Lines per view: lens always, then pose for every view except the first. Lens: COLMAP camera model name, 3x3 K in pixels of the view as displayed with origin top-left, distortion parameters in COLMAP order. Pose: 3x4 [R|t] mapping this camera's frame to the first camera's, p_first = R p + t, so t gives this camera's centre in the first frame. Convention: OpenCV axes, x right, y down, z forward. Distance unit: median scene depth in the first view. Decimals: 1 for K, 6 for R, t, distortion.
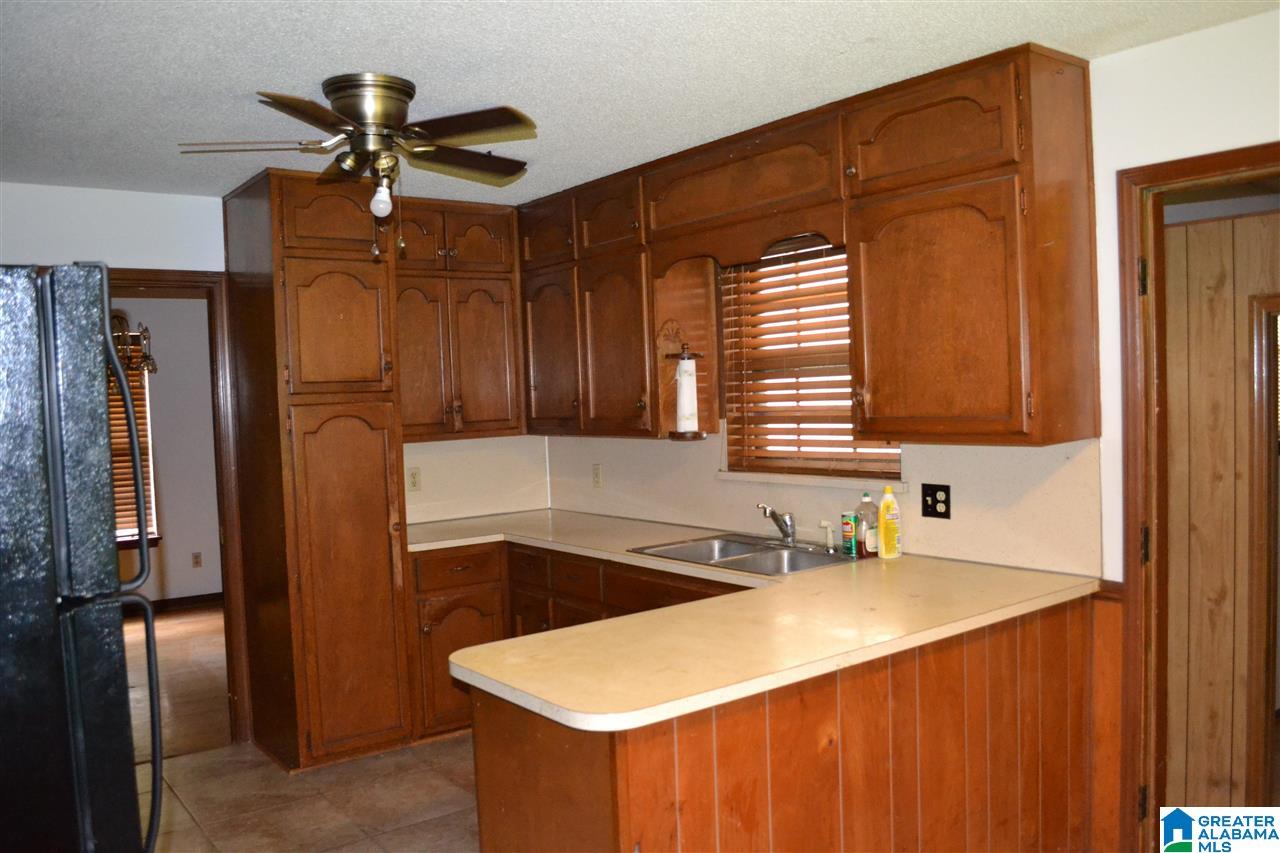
lens RADIAL K [[1028.9, 0, 640.0], [0, 1028.9, 426.5], [0, 0, 1]] dist [-0.084298, 0.000284]
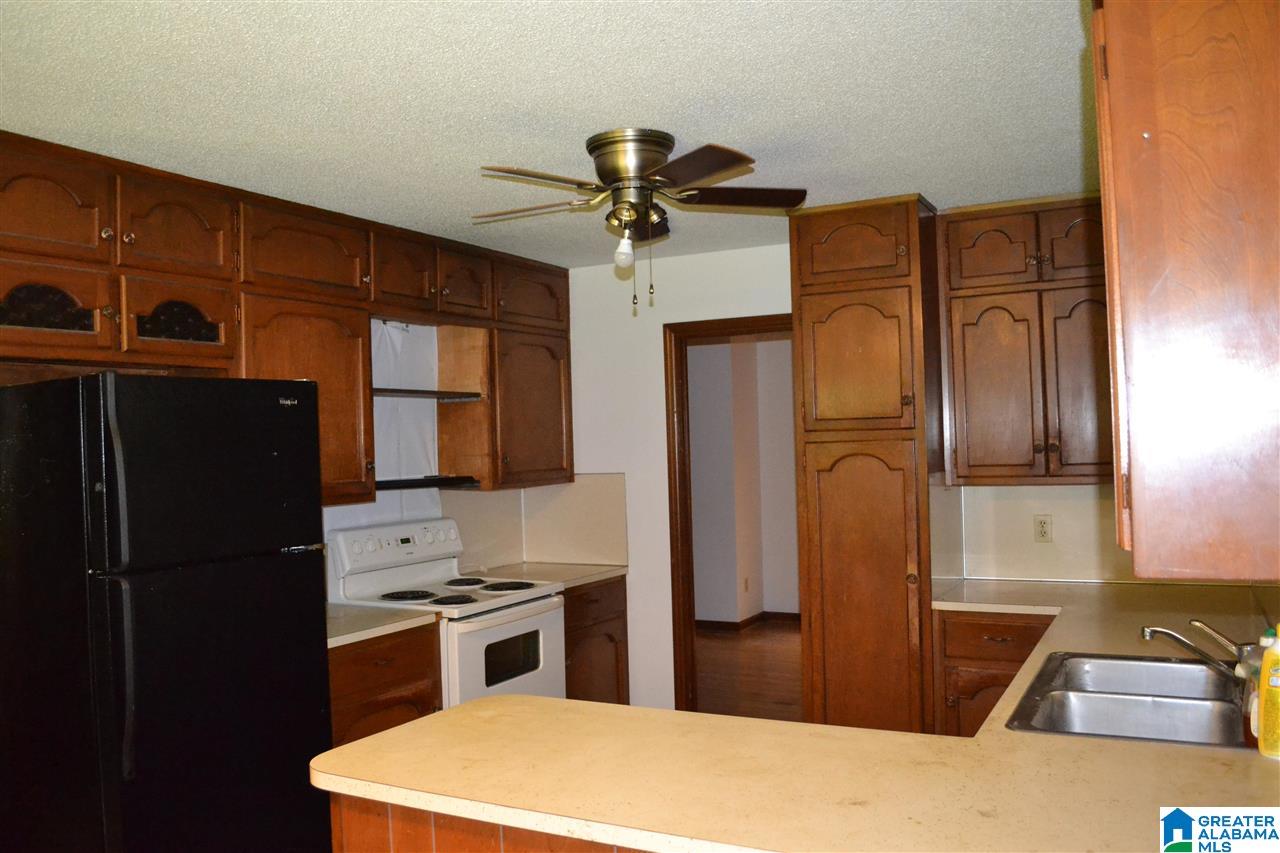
lens RADIAL K [[1051.2, 0, 640.0], [0, 1051.2, 426.5], [0, 0, 1]] dist [0.007153, 0.002444]
pose [[0.417468, 0.015742, -0.908555, 0.523464], [-0.017846, 0.999799, 0.009123, -0.042051], [0.908516, 0.012406, 0.417666, 0.406376]]
